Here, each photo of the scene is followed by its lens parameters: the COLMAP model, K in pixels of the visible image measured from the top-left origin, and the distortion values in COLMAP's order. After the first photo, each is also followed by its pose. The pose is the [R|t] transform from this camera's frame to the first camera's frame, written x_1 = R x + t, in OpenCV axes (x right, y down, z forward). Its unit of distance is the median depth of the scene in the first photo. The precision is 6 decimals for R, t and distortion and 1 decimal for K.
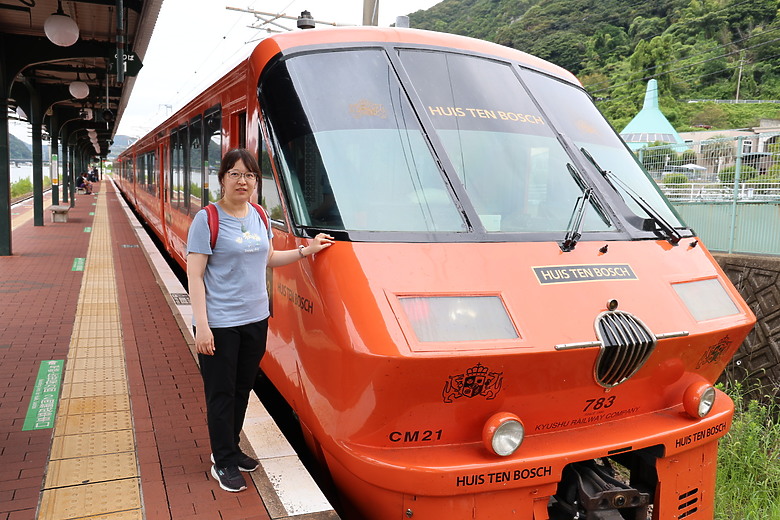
lens RADIAL K [[615.3, 0, 390.0], [0, 615.3, 260.0], [0, 0, 1]] dist [-0.010197, 0.052756]
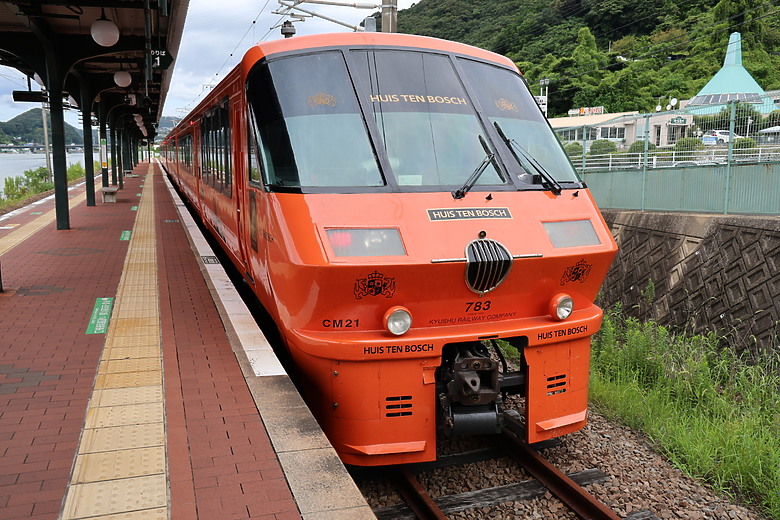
lens RADIAL K [[672.9, 0, 390.0], [0, 672.9, 260.0], [0, 0, 1]] dist [0.055763, 0.007595]
pose [[0.994536, -0.012752, -0.103610, 0.142886], [0.015004, 0.999667, 0.020985, 0.043911], [0.103308, -0.022425, 0.994397, -0.258157]]
